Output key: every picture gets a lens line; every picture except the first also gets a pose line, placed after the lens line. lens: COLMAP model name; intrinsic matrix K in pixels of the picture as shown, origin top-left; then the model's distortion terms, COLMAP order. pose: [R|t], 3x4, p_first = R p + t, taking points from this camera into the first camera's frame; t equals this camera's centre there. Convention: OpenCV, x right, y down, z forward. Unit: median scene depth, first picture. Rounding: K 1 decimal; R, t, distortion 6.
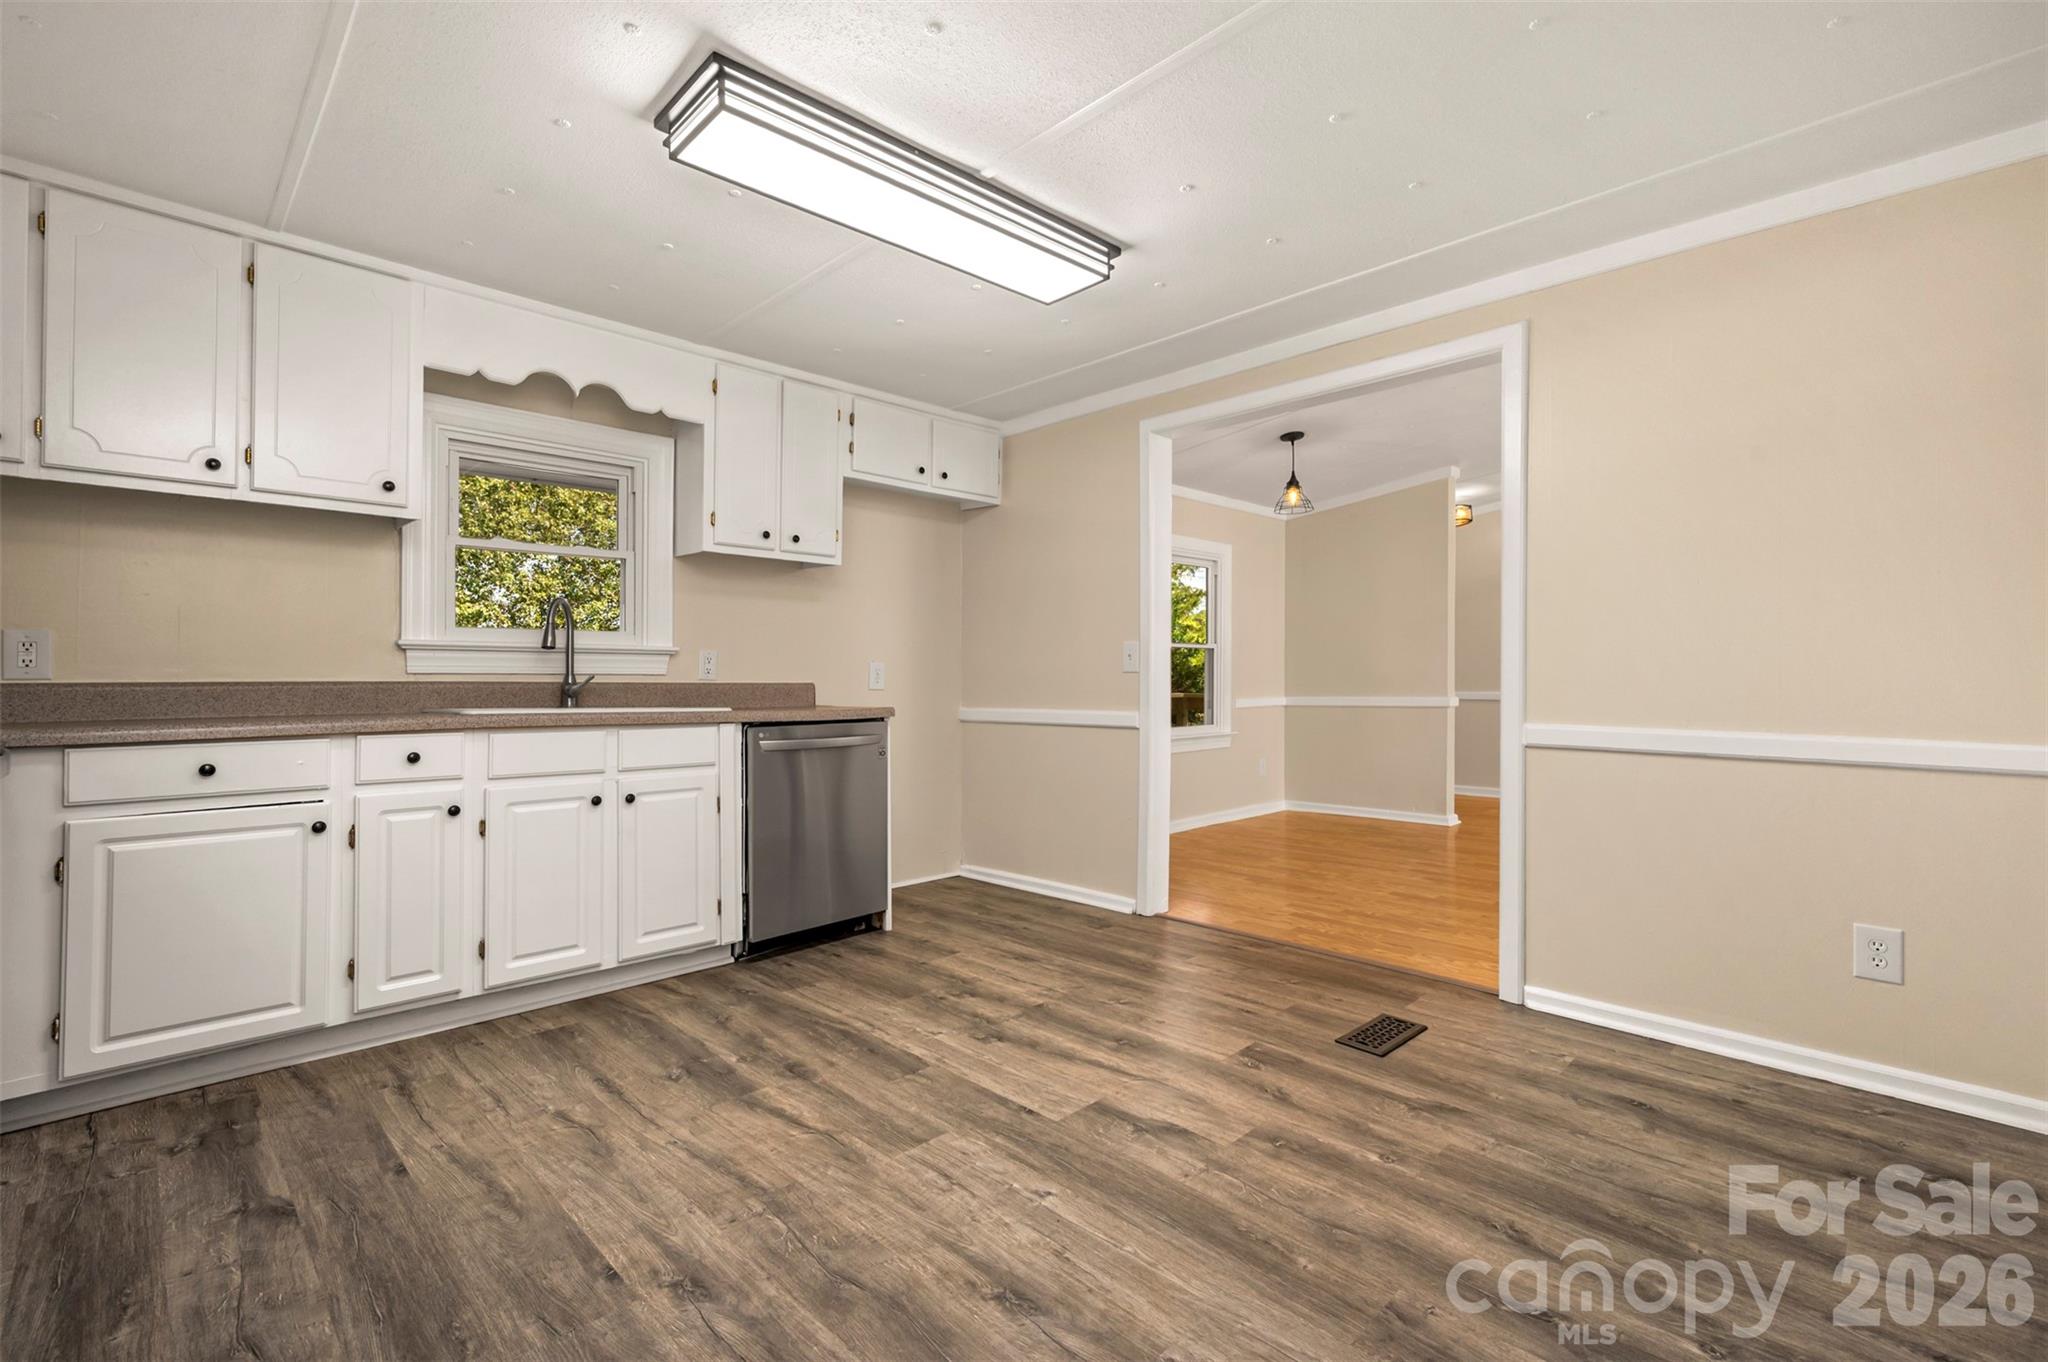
lens RADIAL K [[915.4, 0, 1022.3], [0, 915.4, 664.3], [0, 0, 1]] dist [-0.002340, -0.000377]
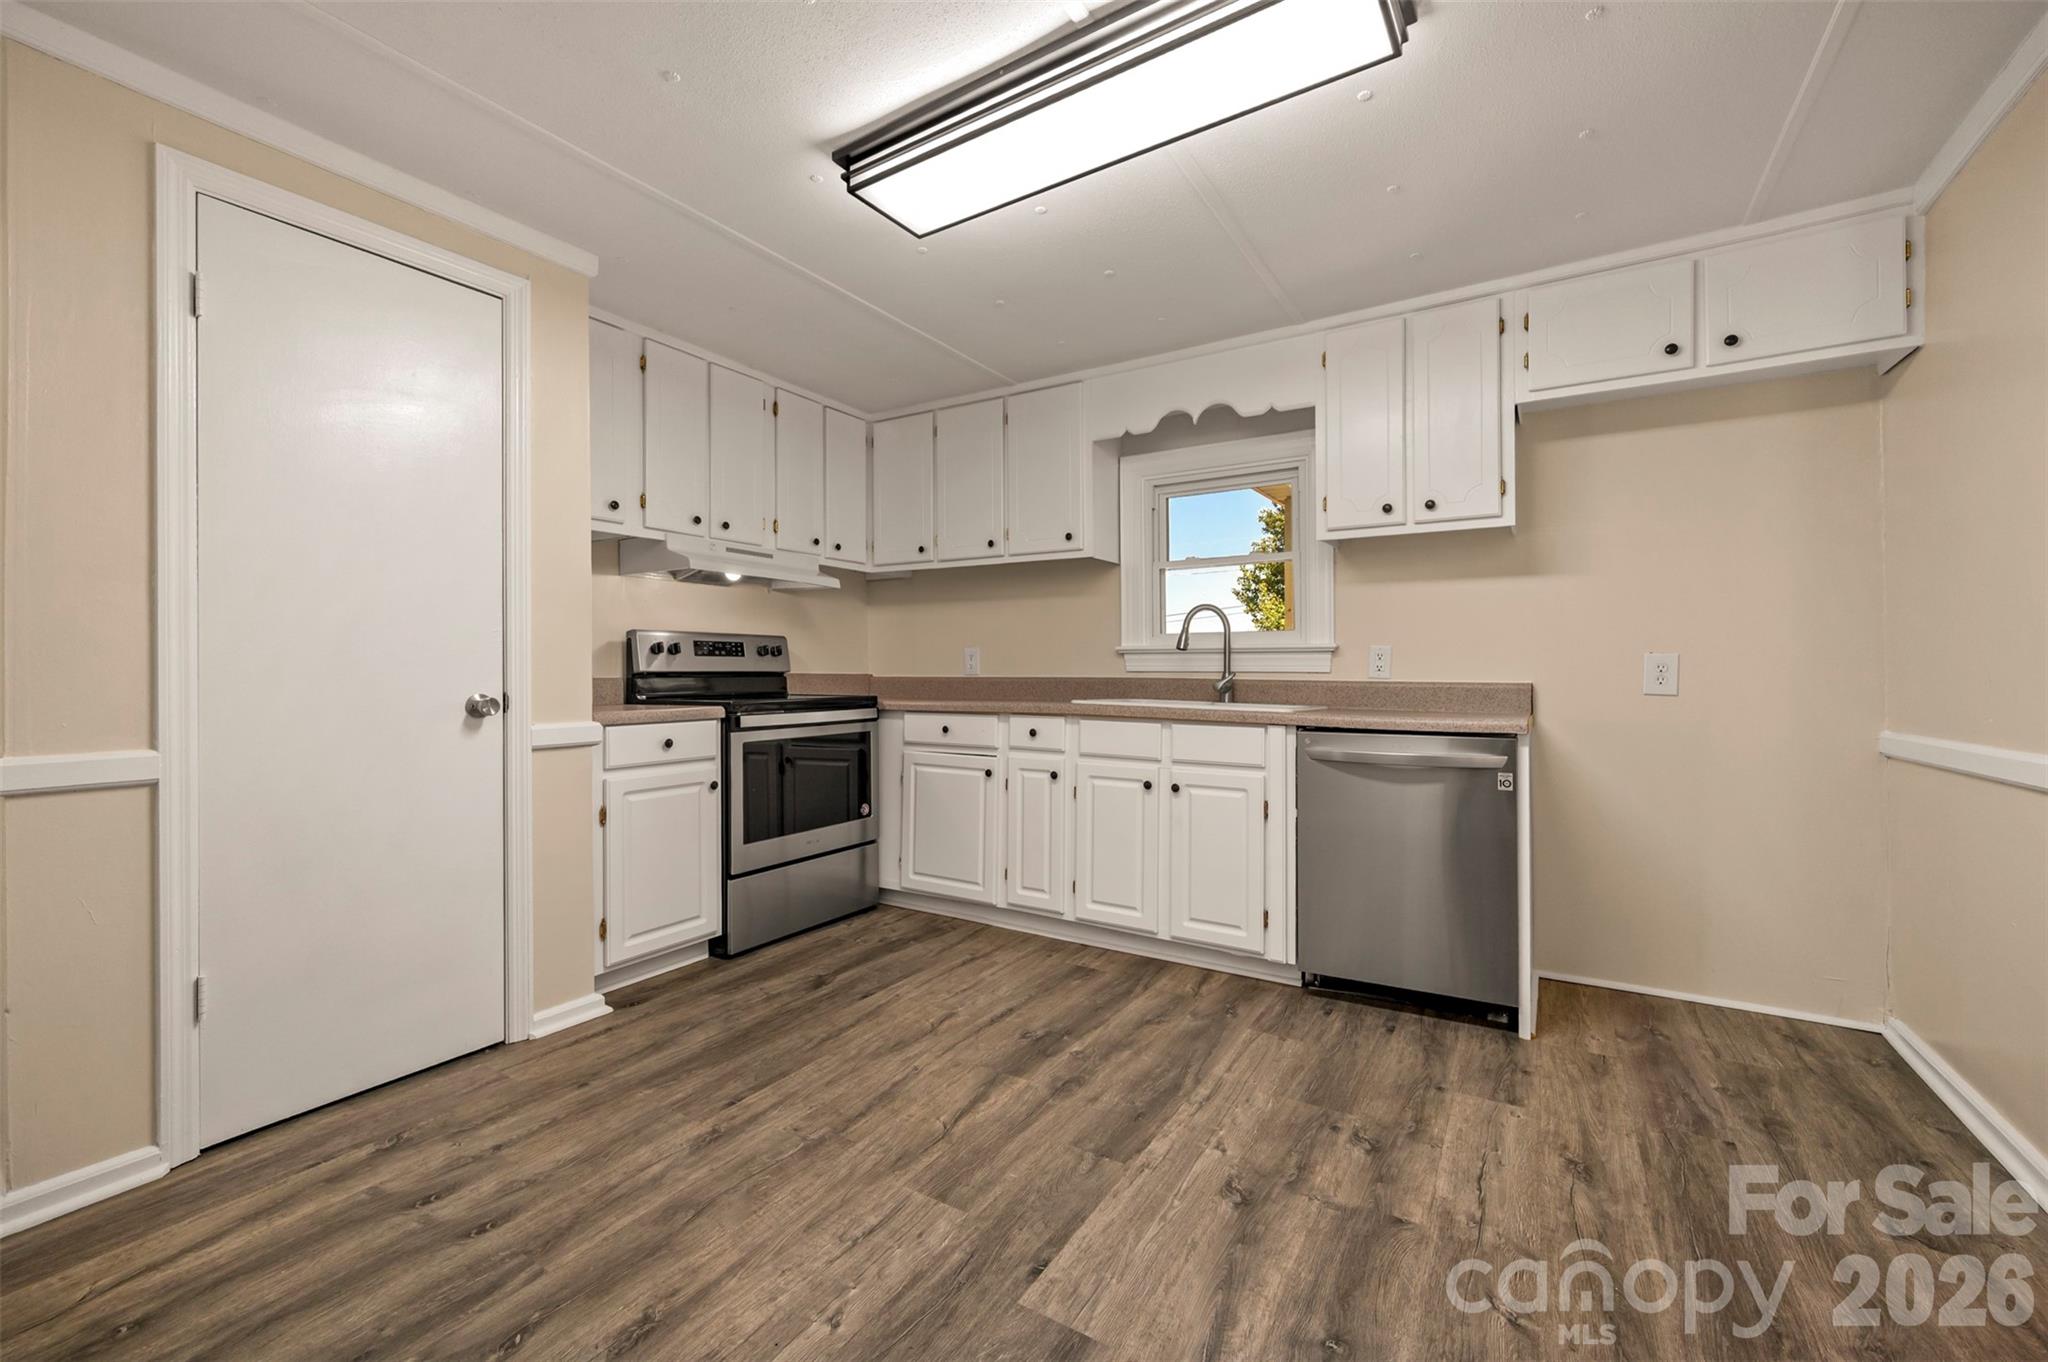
lens RADIAL K [[817.2, 0, 1027.9], [0, 817.2, 666.4], [0, 0, 1]] dist [-0.000736, -0.000261]
pose [[0.238473, -0.005424, -0.971134, 0.547314], [0.012479, 0.999919, -0.002521, 0.004328], [0.971069, -0.011518, 0.238521, 0.714309]]
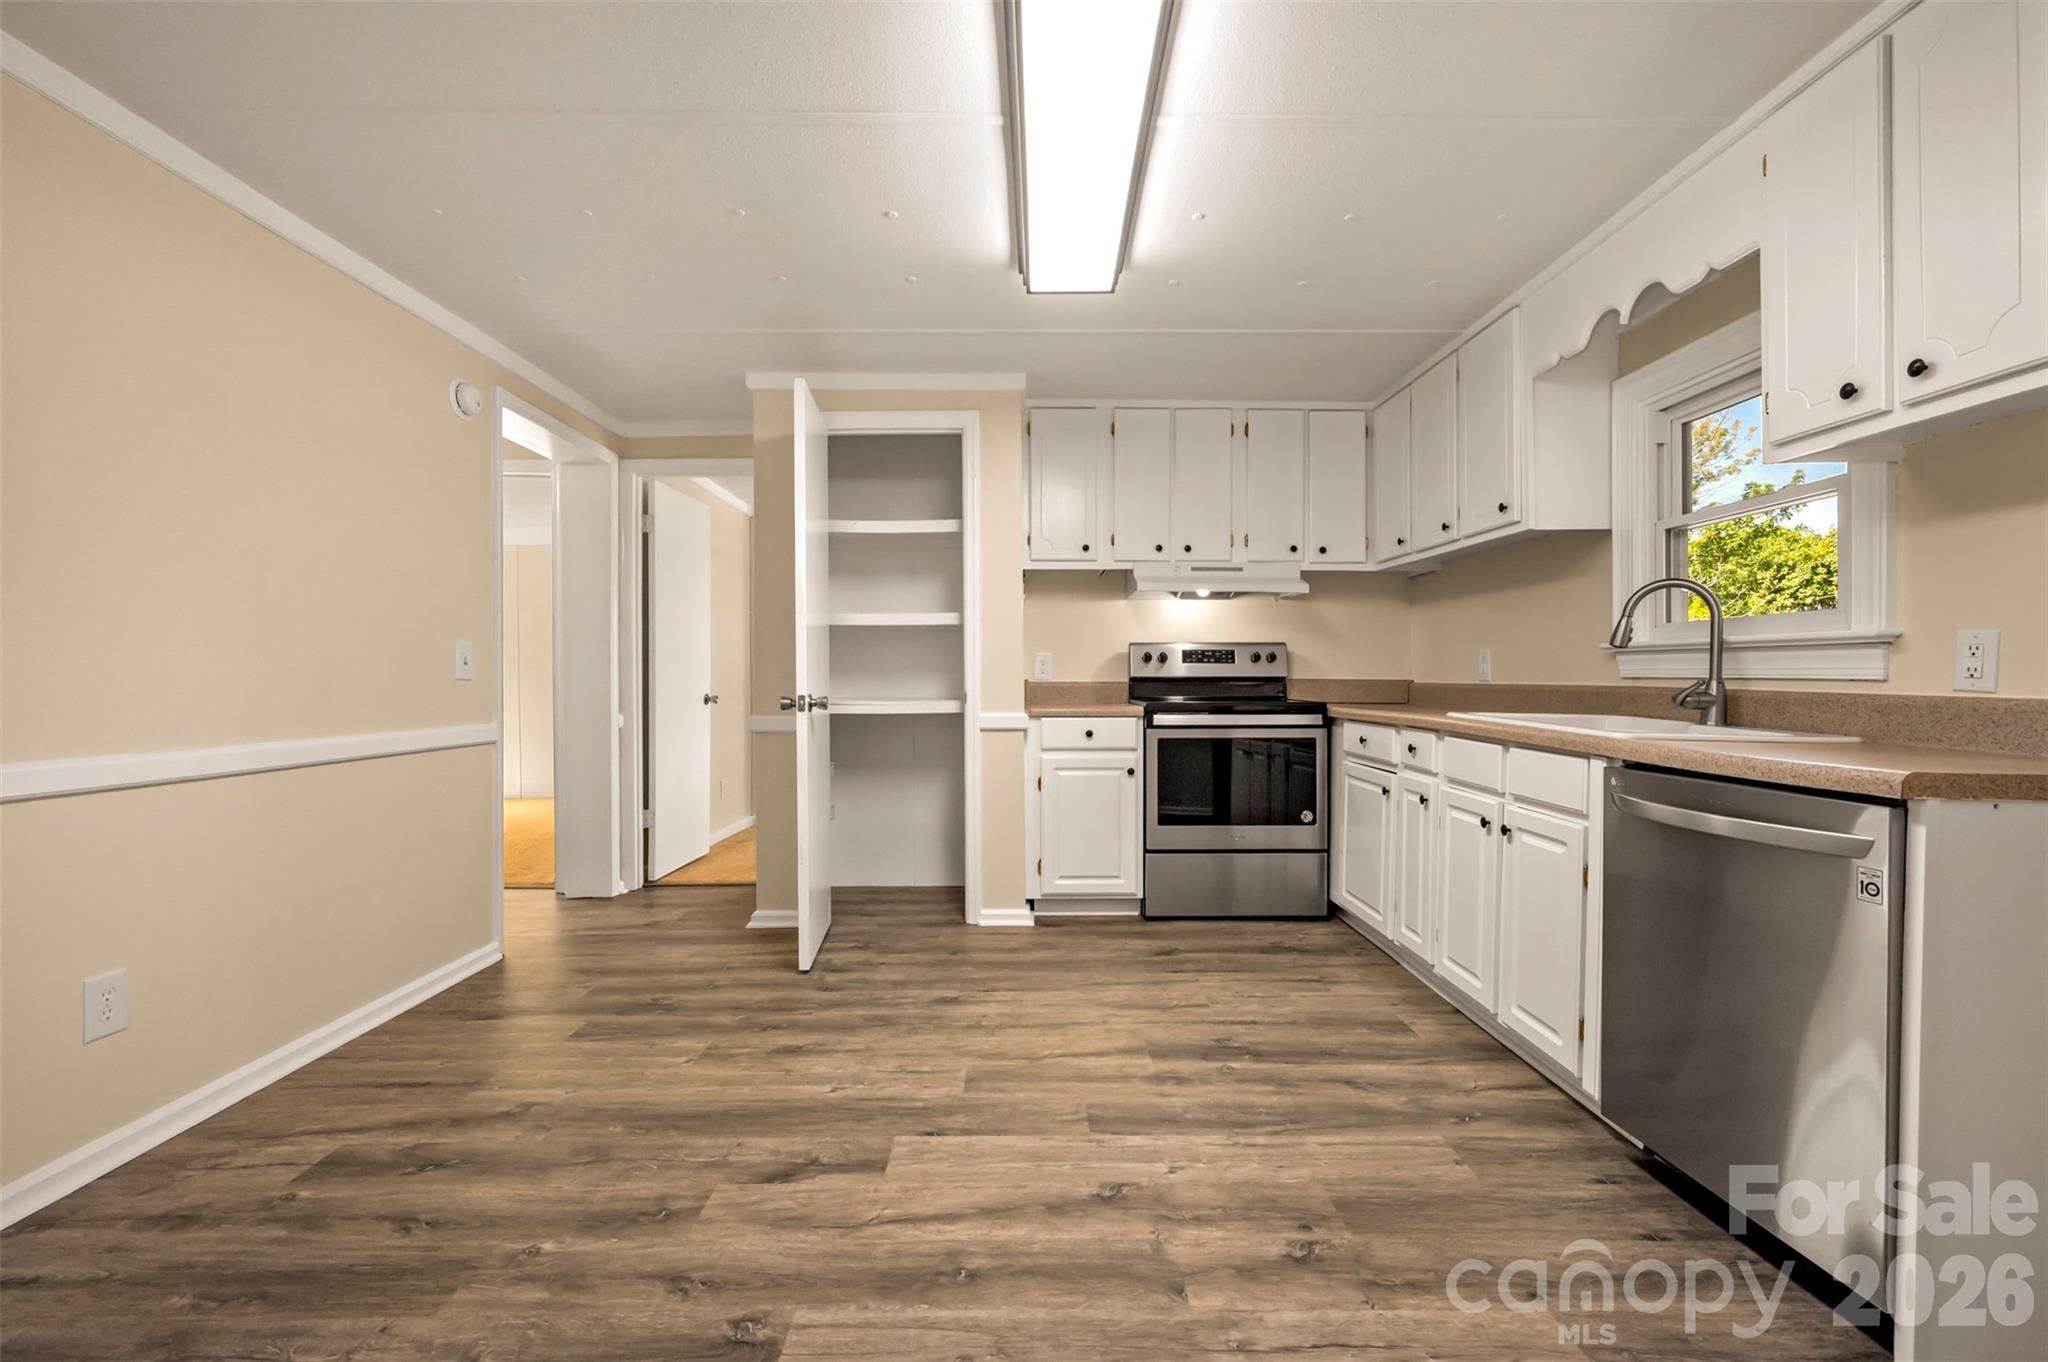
lens RADIAL K [[869.1, 0, 1036.6], [0, 869.1, 685.8], [0, 0, 1]] dist [-0.000975, -0.000277]
pose [[-0.684328, 0.009021, -0.729119, 0.505366], [0.009690, 0.999948, 0.003278, 0.011808], [0.729110, -0.004822, -0.684379, 1.451571]]
